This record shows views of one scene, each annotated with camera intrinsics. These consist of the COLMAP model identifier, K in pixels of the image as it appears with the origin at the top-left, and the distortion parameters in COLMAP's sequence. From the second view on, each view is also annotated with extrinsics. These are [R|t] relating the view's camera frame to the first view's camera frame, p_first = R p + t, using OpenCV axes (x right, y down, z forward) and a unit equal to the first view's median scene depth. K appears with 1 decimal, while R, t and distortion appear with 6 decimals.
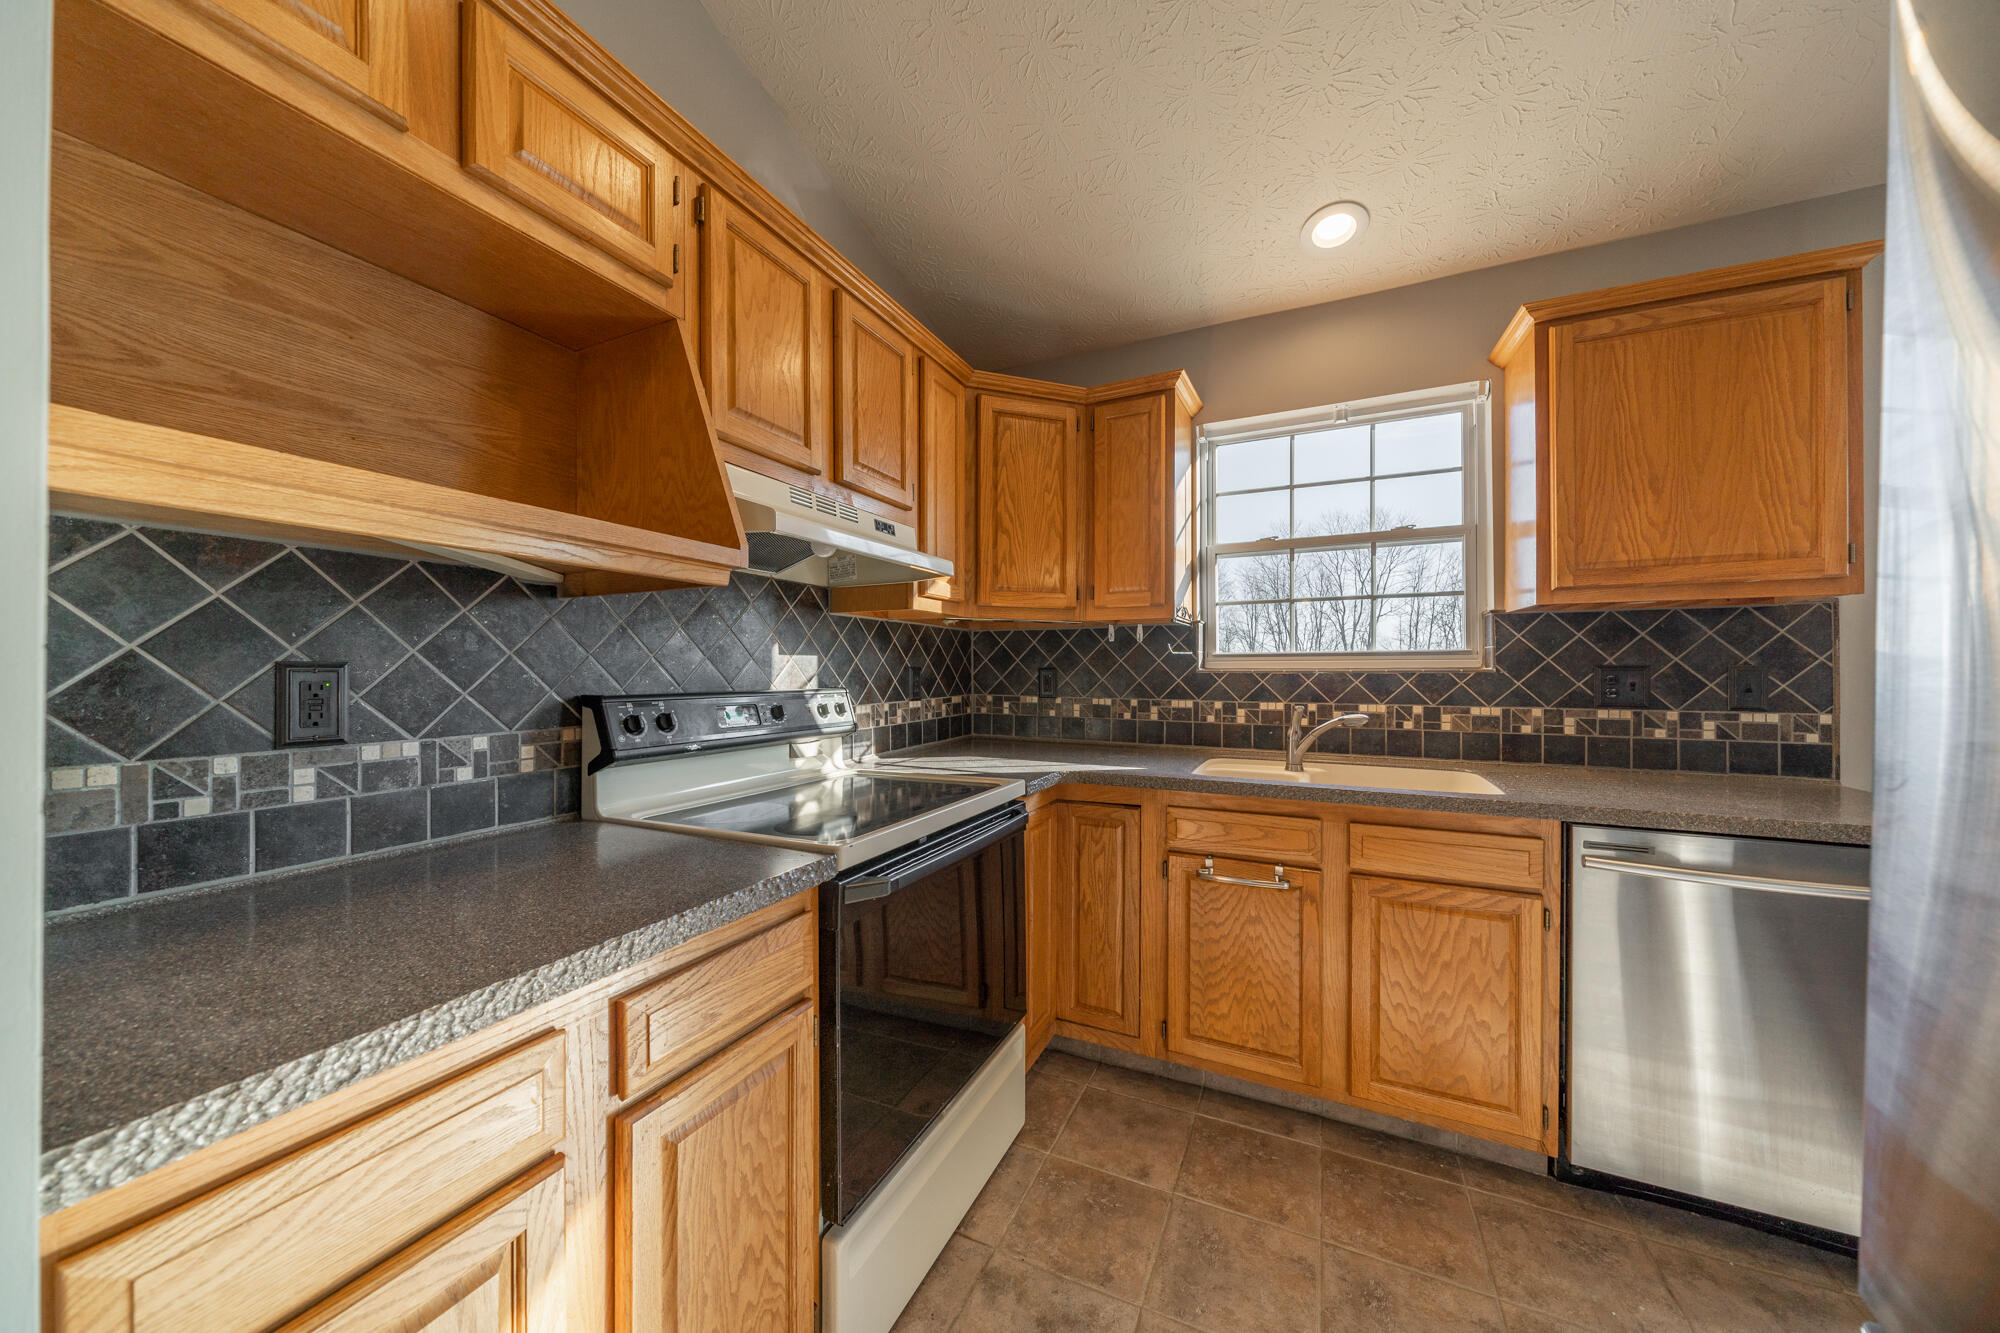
lens RADIAL K [[675.6, 0, 1004.8], [0, 675.6, 669.4], [0, 0, 1]] dist [0.000036, -0.000349]
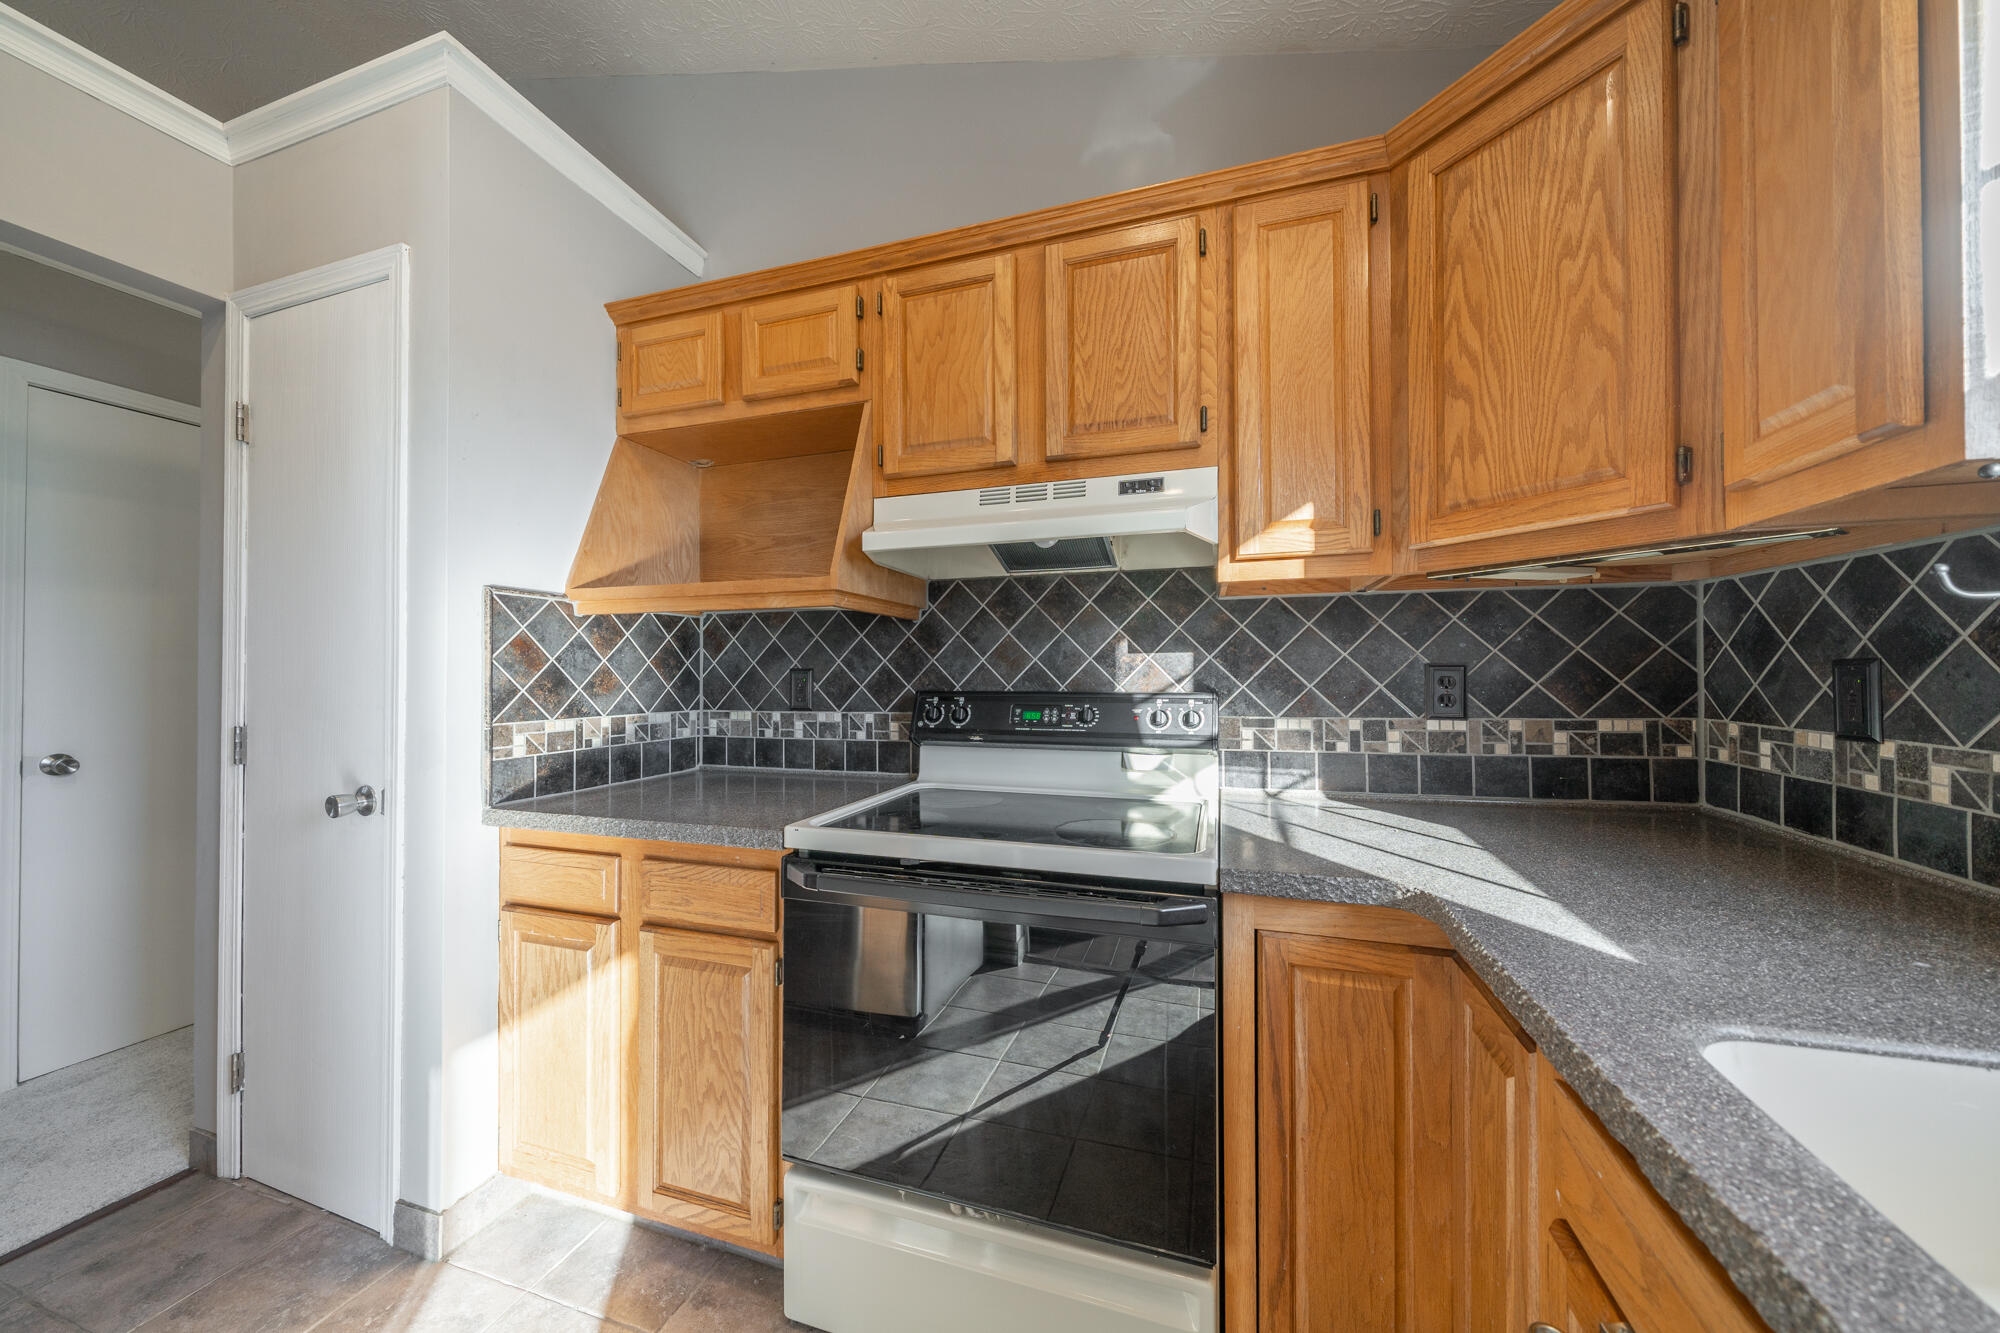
lens RADIAL K [[675.6, 0, 1004.8], [0, 675.6, 669.4], [0, 0, 1]] dist [0.000036, -0.000349]
pose [[0.127899, -0.006721, -0.991764, 0.538219], [0.005871, 0.999965, -0.006019, 0.003970], [0.991770, -0.005053, 0.127934, 0.702768]]
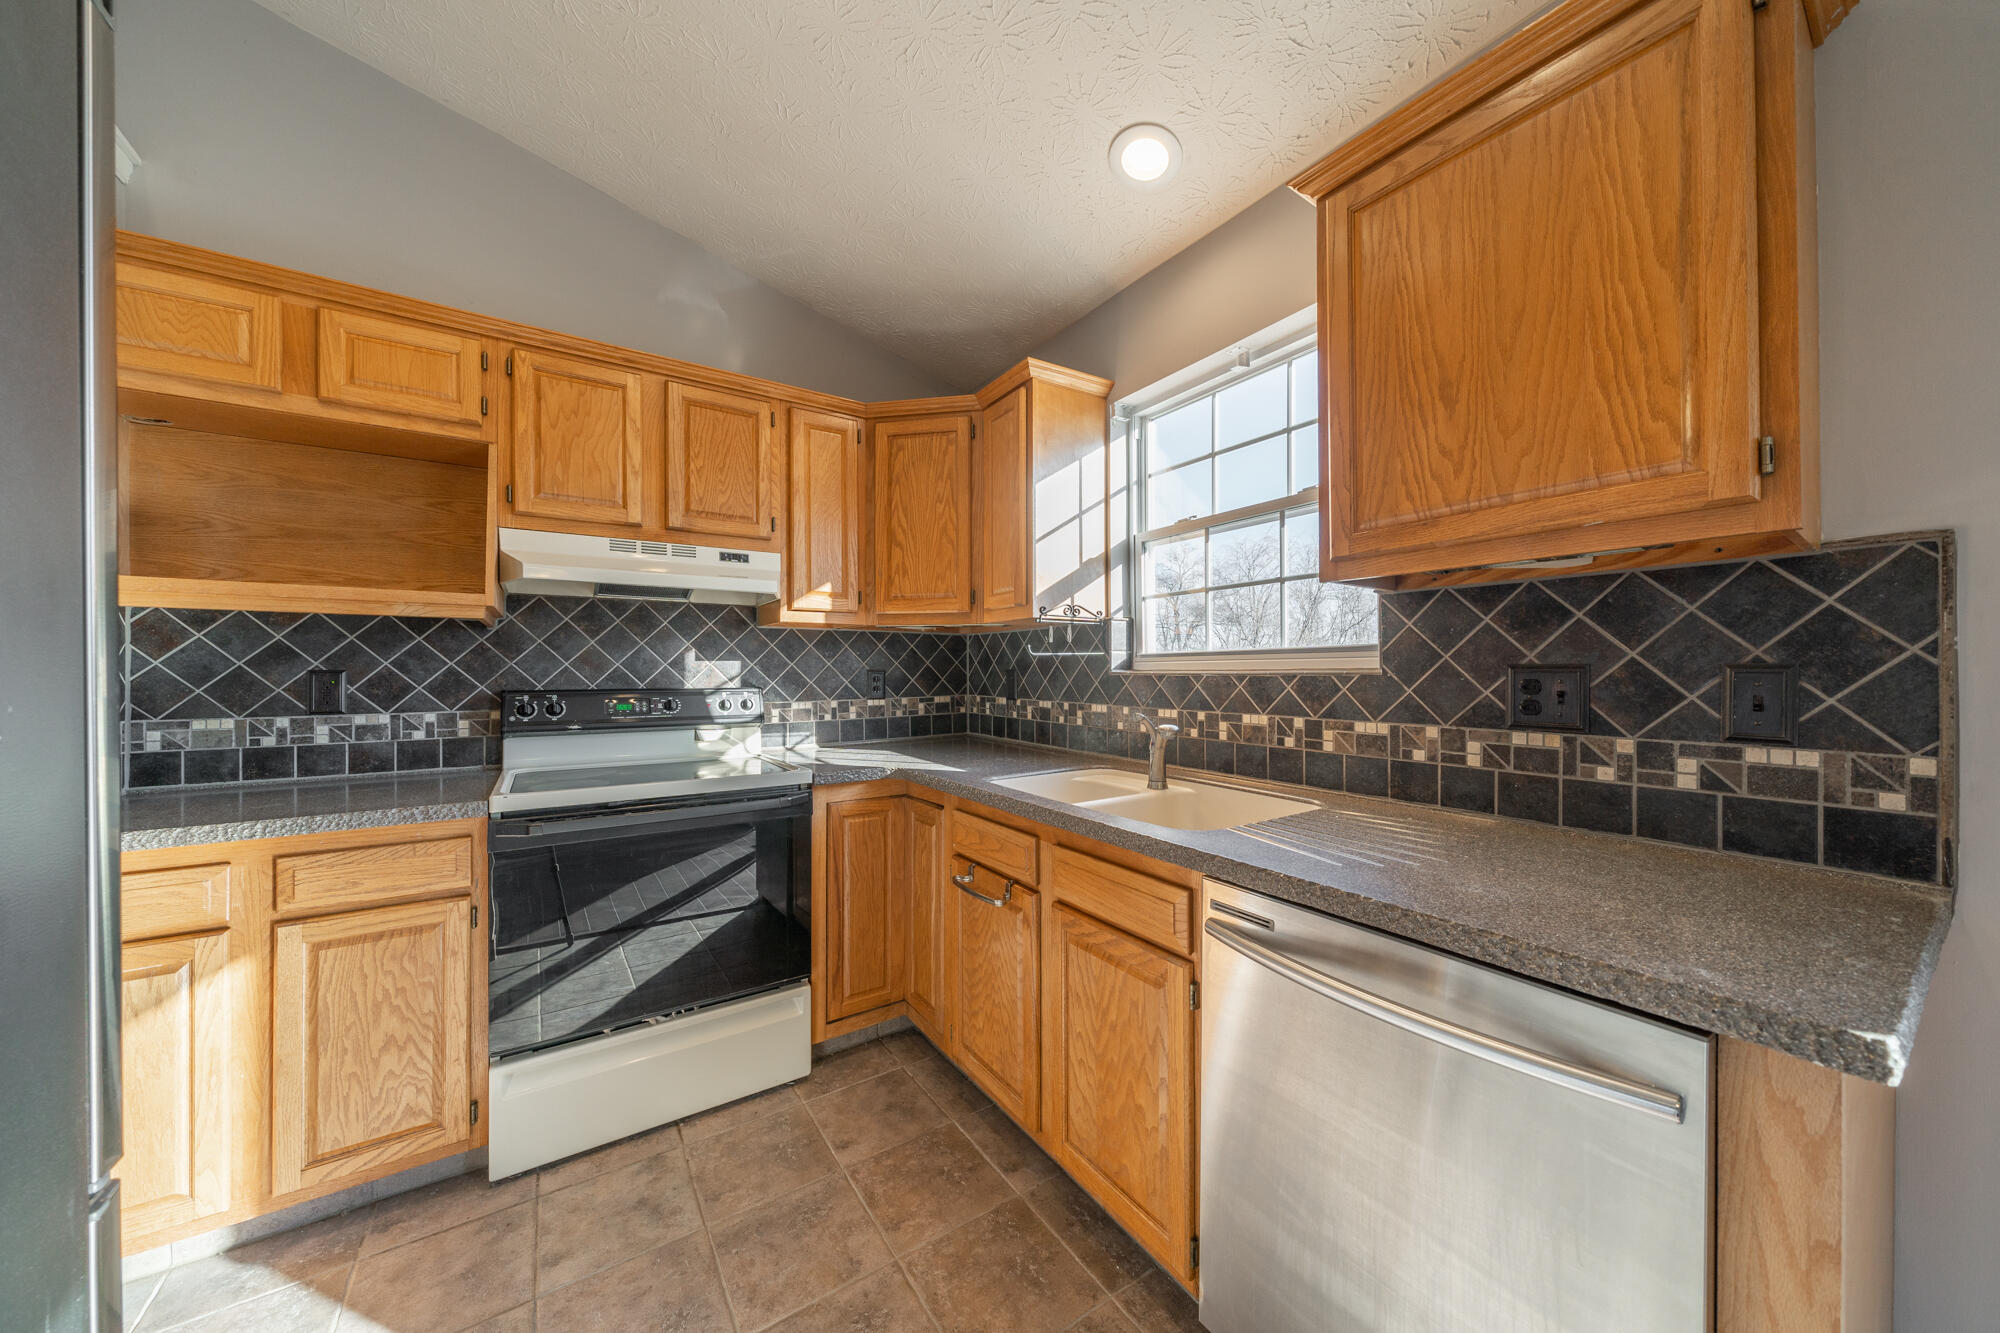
lens RADIAL K [[675.6, 0, 1004.8], [0, 675.6, 669.4], [0, 0, 1]] dist [0.000036, -0.000349]
pose [[0.857498, -0.003453, -0.514475, 0.830273], [0.003196, 0.999994, -0.001384, -0.002081], [0.514477, -0.000458, 0.857504, 0.185437]]
